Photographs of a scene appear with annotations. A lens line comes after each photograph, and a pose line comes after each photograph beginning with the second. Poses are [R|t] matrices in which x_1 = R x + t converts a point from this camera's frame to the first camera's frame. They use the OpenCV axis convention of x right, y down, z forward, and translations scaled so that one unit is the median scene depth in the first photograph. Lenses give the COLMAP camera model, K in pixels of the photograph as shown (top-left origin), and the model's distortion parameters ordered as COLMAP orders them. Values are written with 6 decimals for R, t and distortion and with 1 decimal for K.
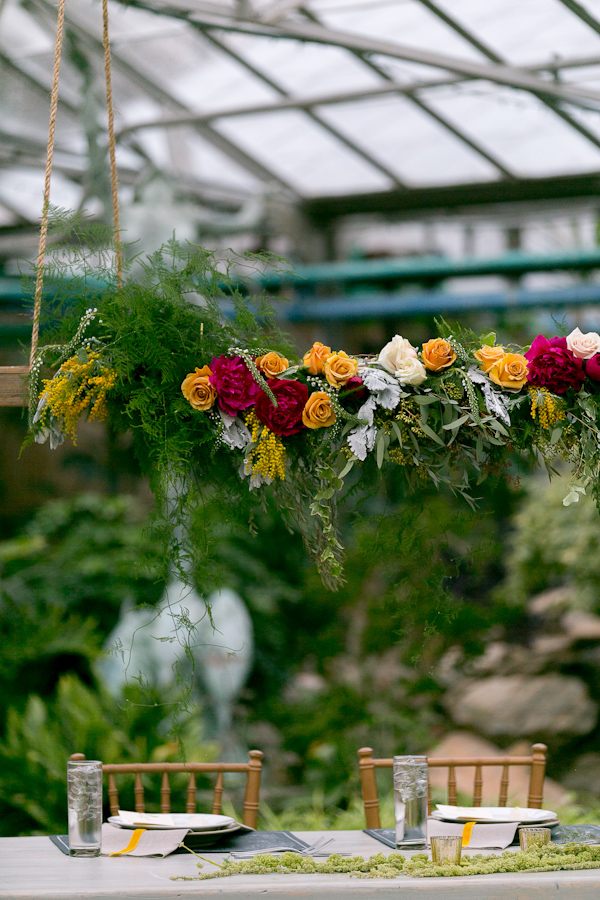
lens RADIAL K [[3673.5, 0, 300.0], [0, 3673.5, 450.0], [0, 0, 1]] dist [-0.919128, -1.577093]
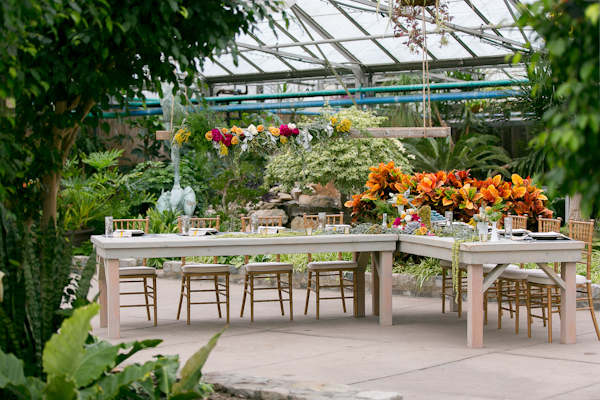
lens RADIAL K [[1298.1, 0, 300.0], [0, 1298.1, 200.0], [0, 0, 1]] dist [-0.026060, -0.027136]
pose [[0.995061, -0.006773, 0.099034, -0.076355], [0.002786, 0.999182, 0.040335, -0.001326], [-0.099227, -0.039860, 0.994266, -0.655714]]
